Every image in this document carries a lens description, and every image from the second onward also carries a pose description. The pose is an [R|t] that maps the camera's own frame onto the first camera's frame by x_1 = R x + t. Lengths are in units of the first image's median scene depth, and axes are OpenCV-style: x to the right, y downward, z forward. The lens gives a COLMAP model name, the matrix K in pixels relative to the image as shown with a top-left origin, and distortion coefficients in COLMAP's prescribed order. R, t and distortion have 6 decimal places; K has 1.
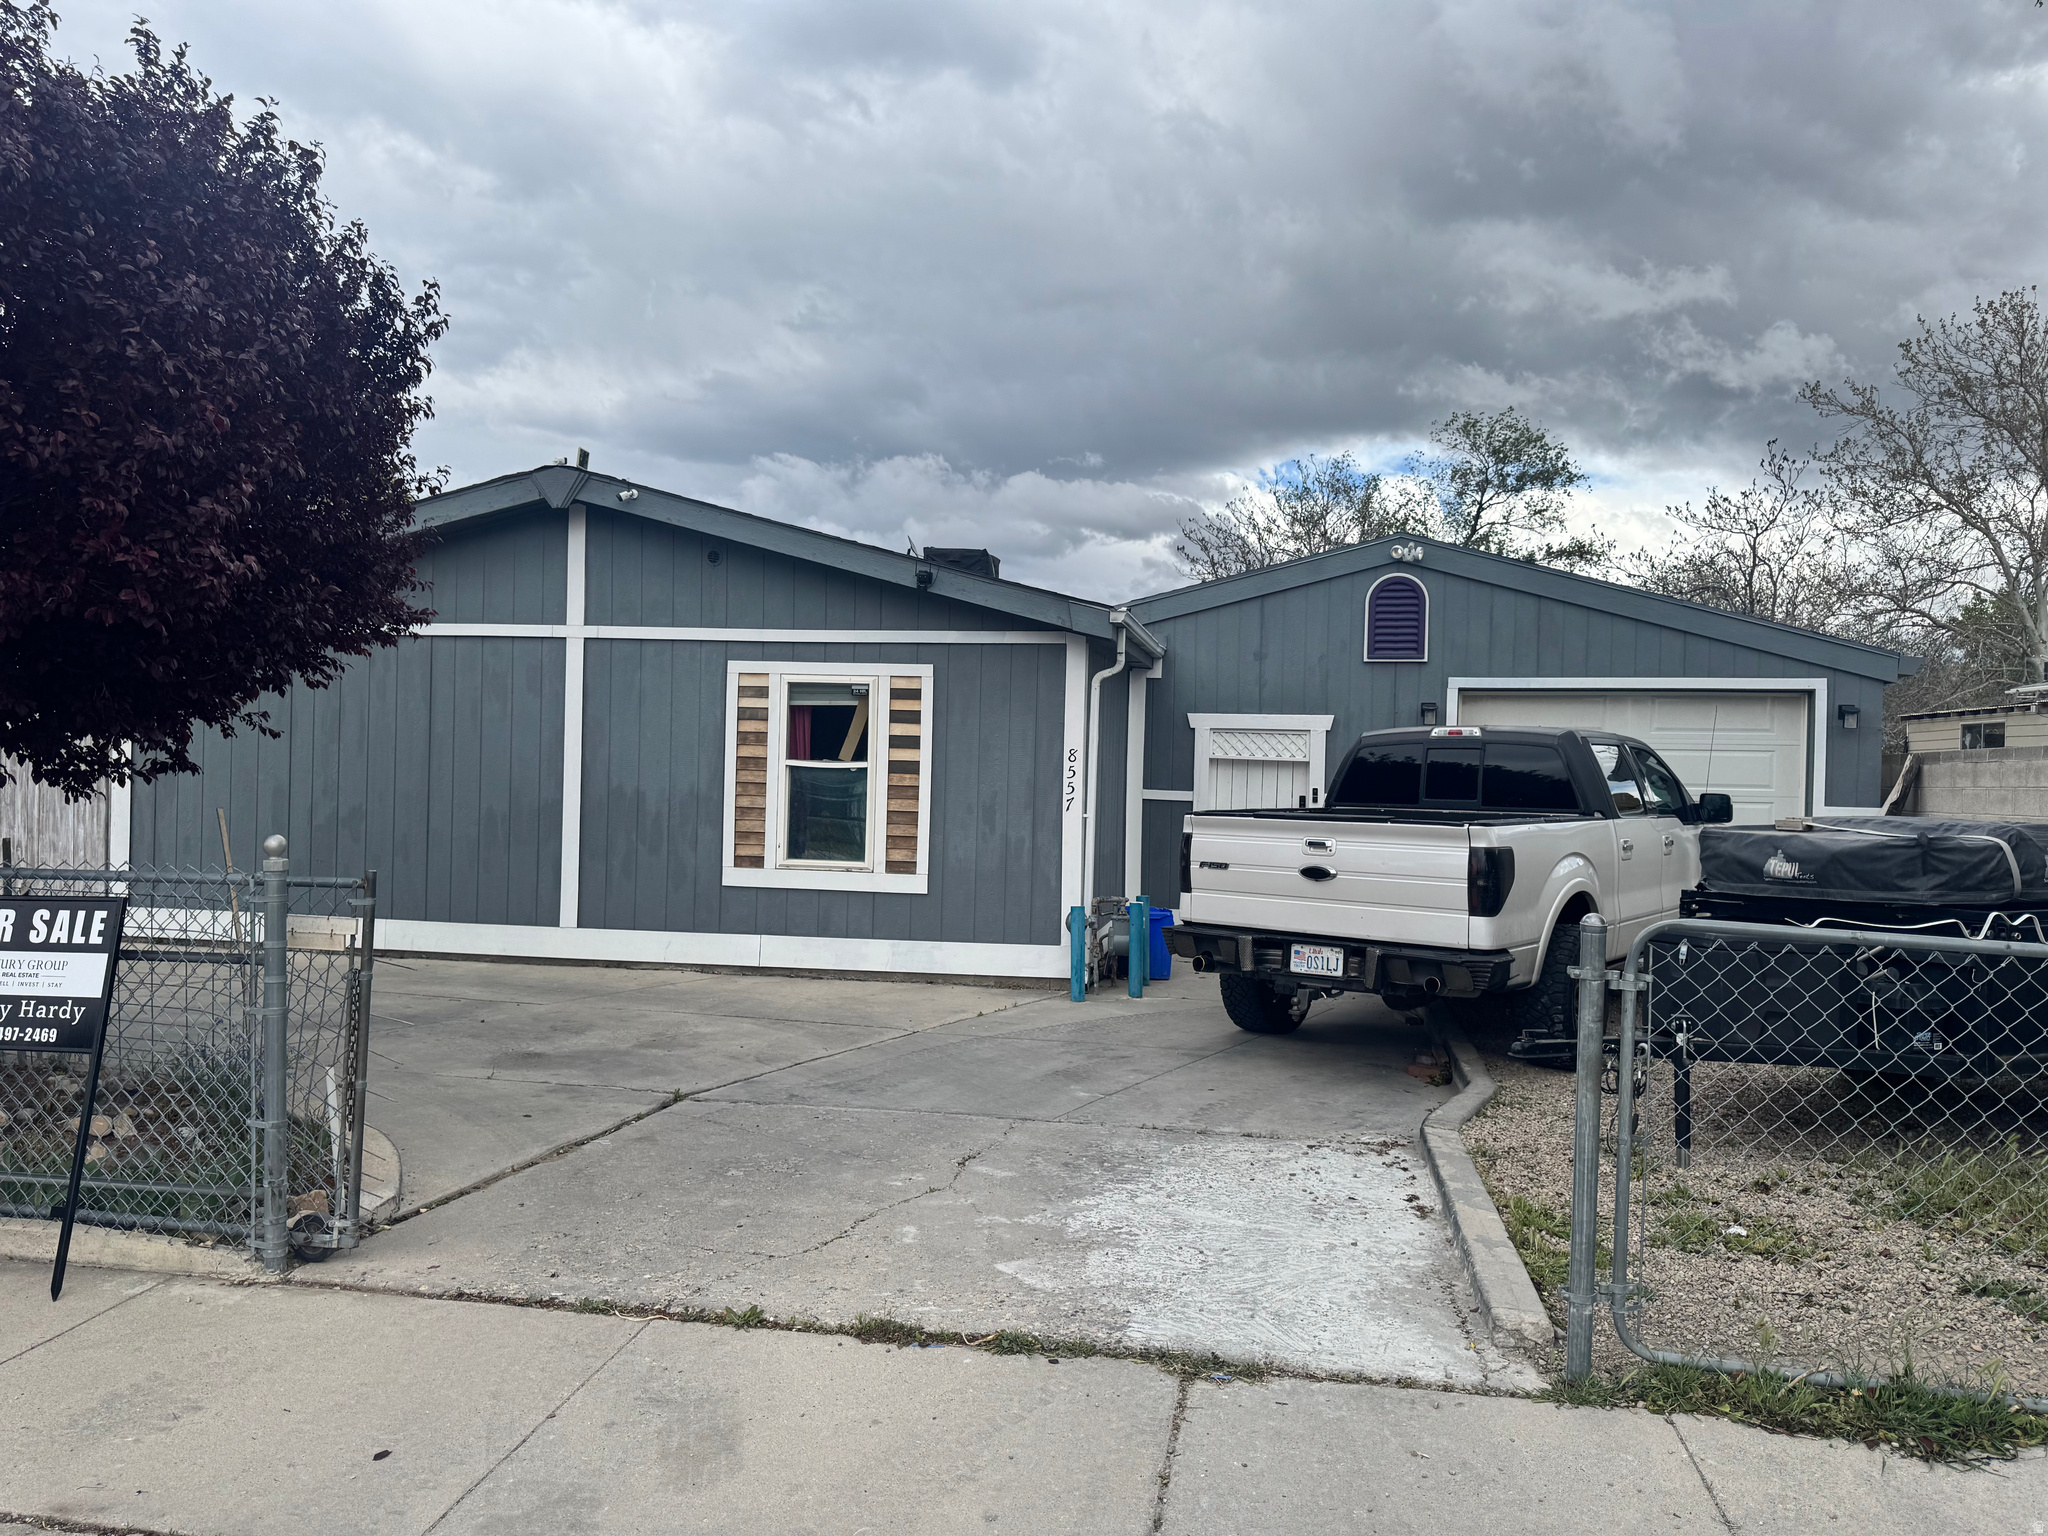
lens RADIAL K [[1439.7, 0, 1032.1], [0, 1439.7, 787.3], [0, 0, 1]] dist [0.071328, -0.091664]
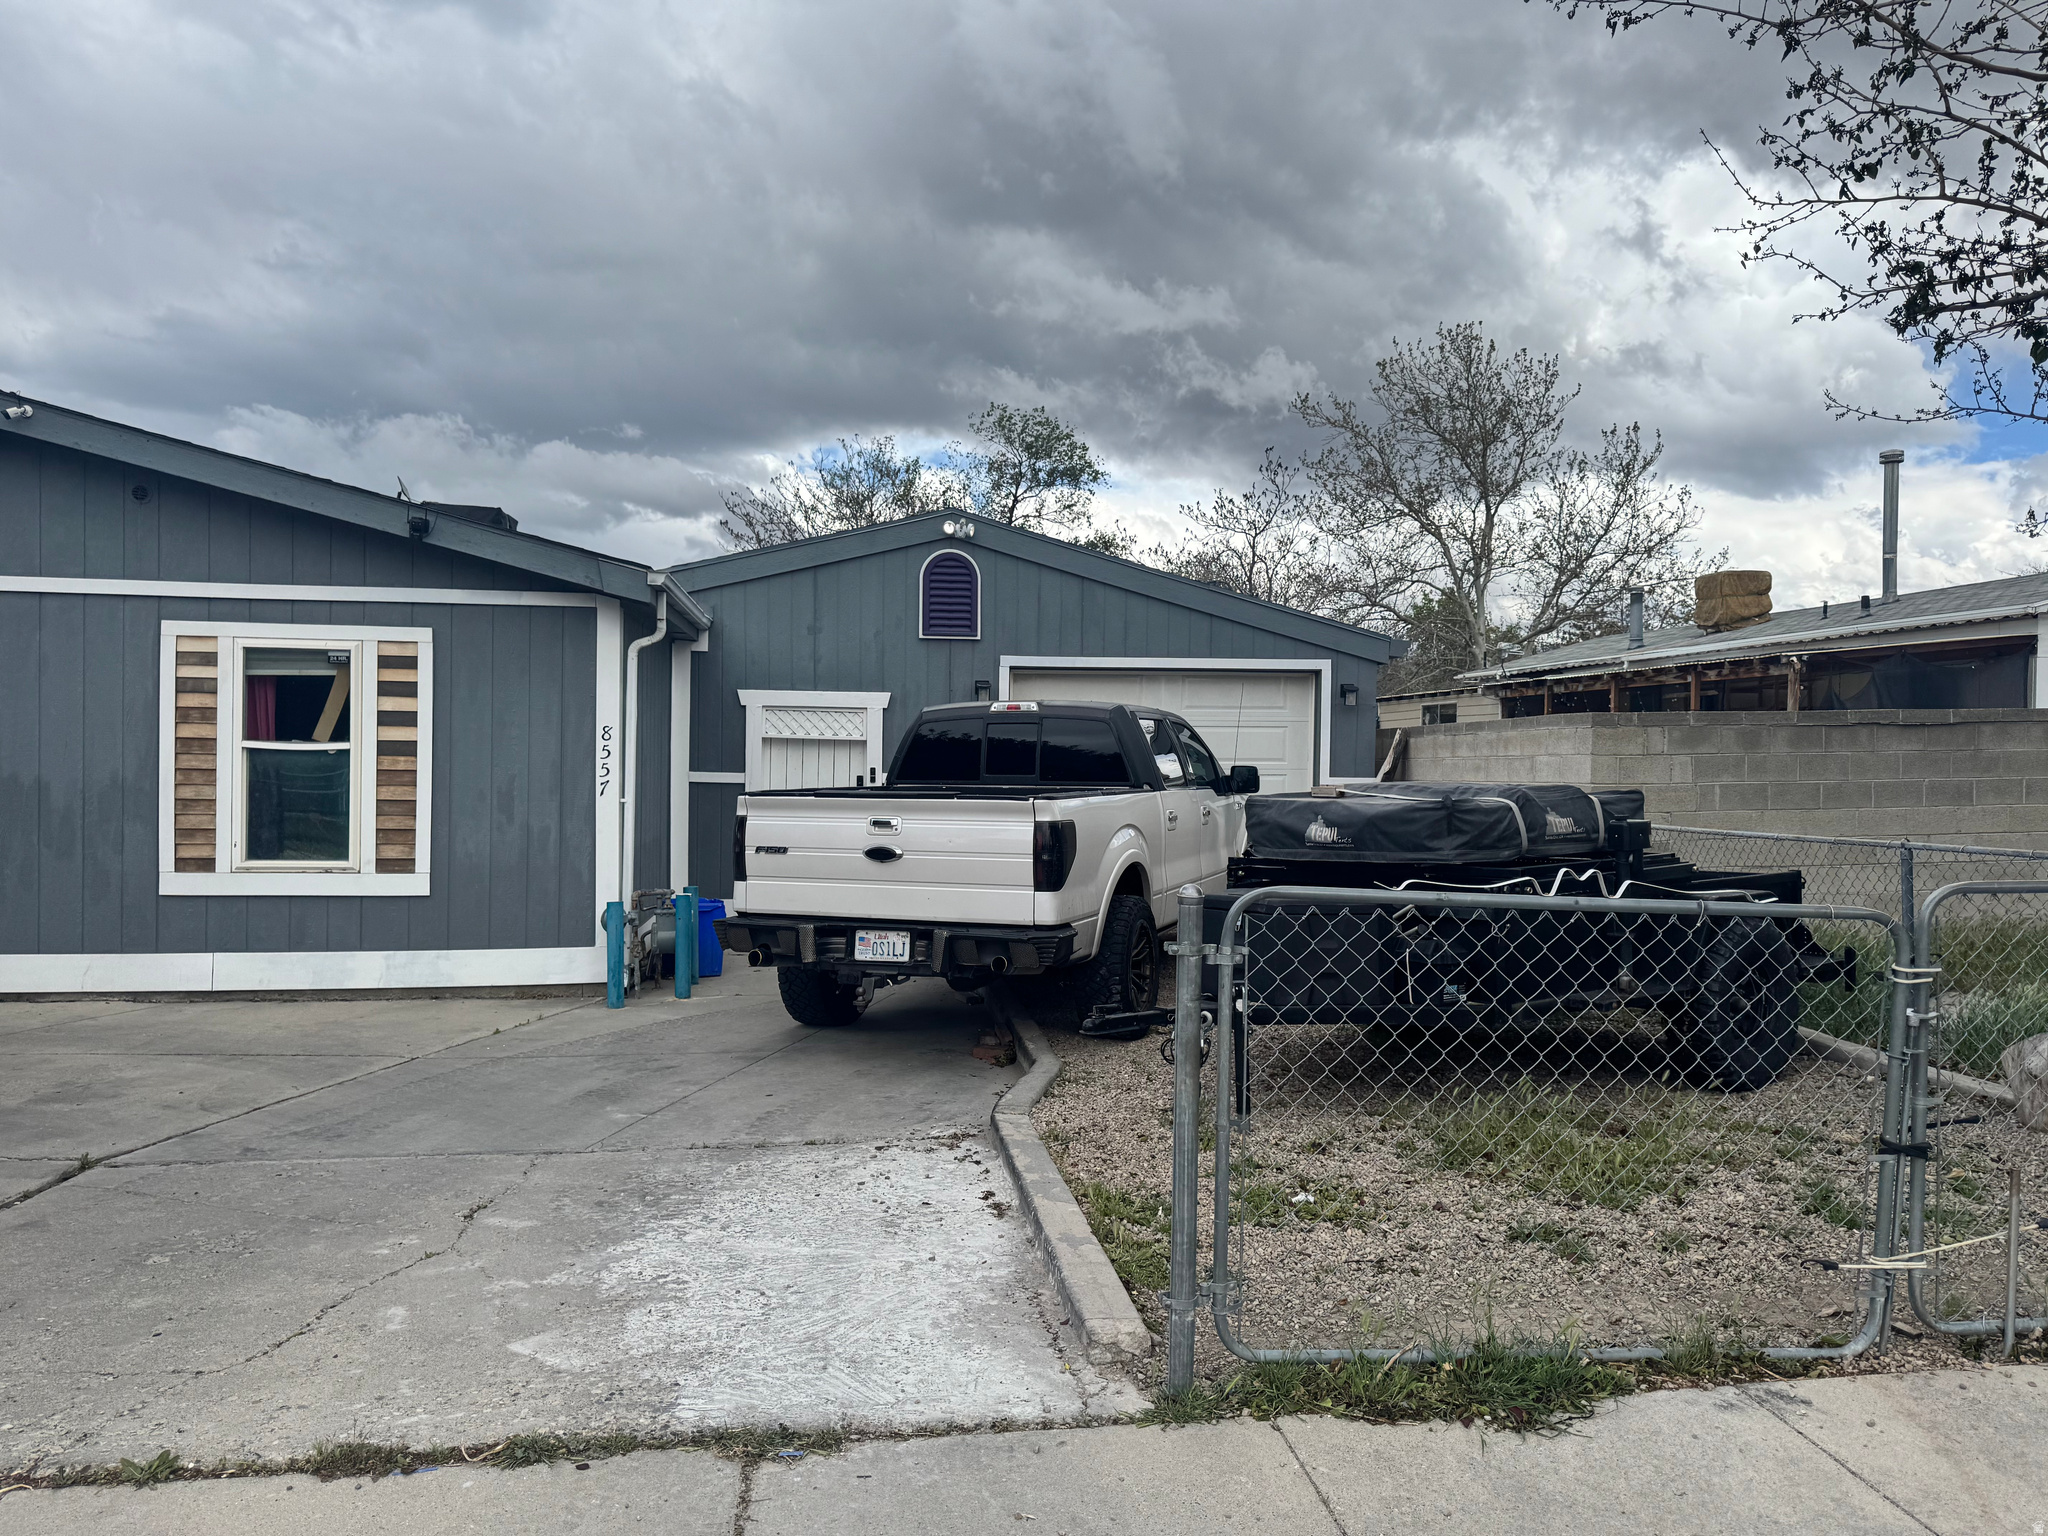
lens RADIAL K [[1439.7, 0, 1041.3], [0, 1439.7, 781.5], [0, 0, 1]] dist [0.071328, -0.091664]
pose [[0.949878, -0.017317, 0.312141, 0.004102], [0.015460, 0.999845, 0.008422, 0.004416], [-0.312239, -0.003174, 0.949998, 0.057798]]
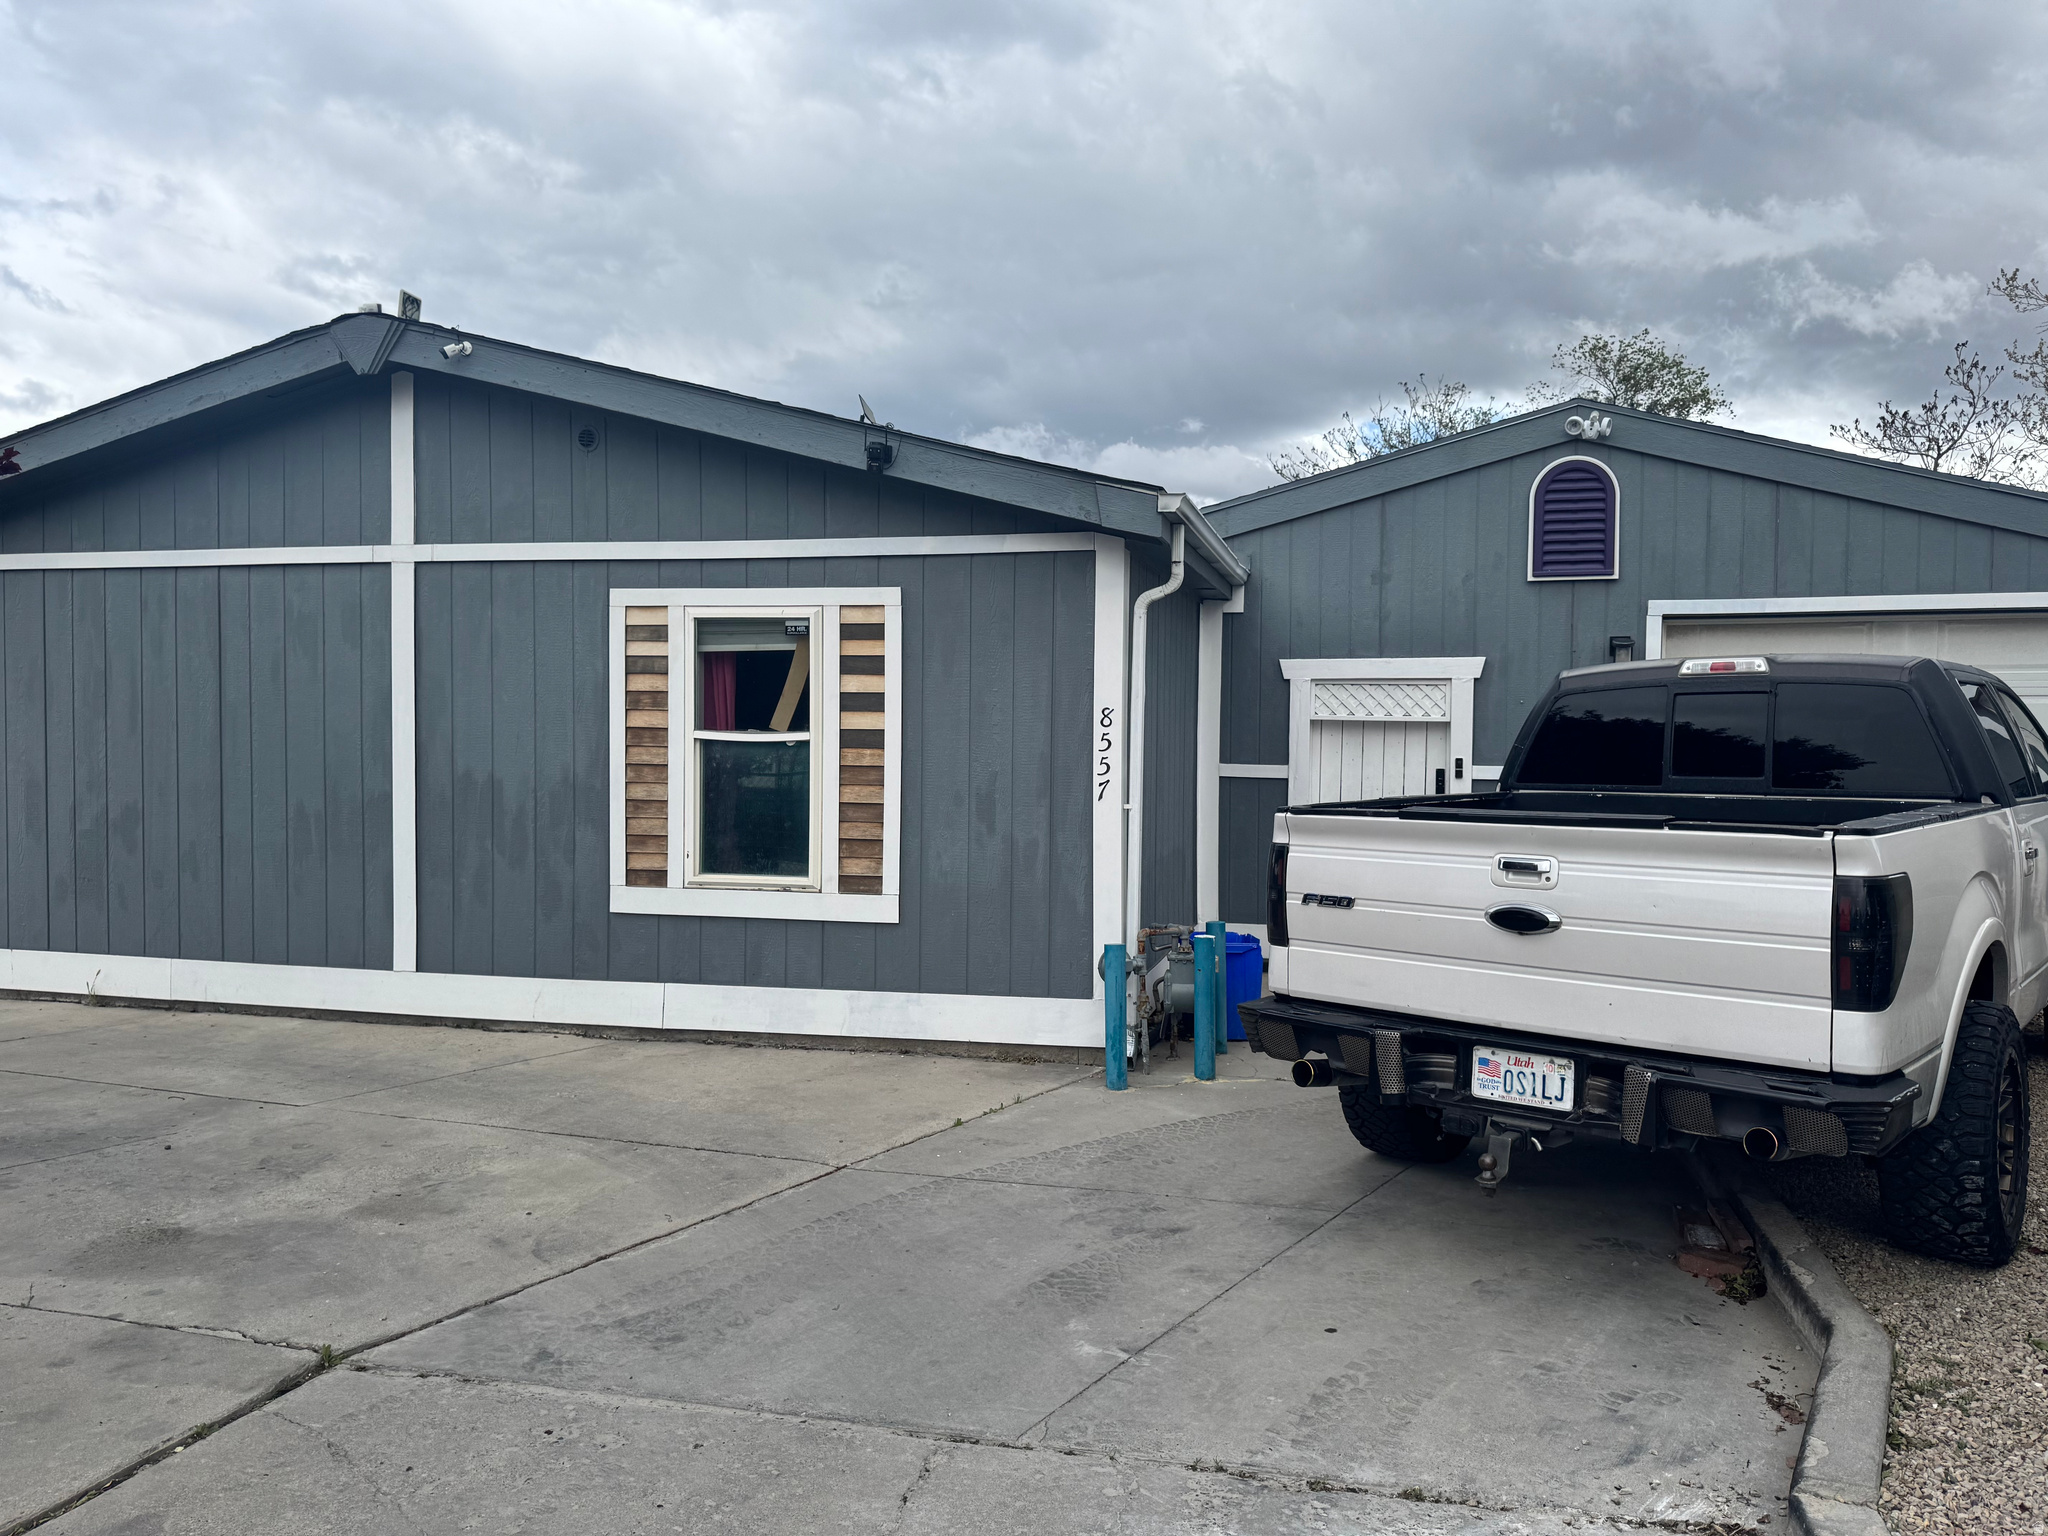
lens RADIAL K [[1439.7, 0, 1056.6], [0, 1439.7, 773.0], [0, 0, 1]] dist [0.071328, -0.091664]
pose [[0.998976, -0.014402, -0.042895, 0.033773], [0.014768, 0.999857, 0.008210, -0.001989], [0.042771, -0.008835, 0.999046, 0.321468]]
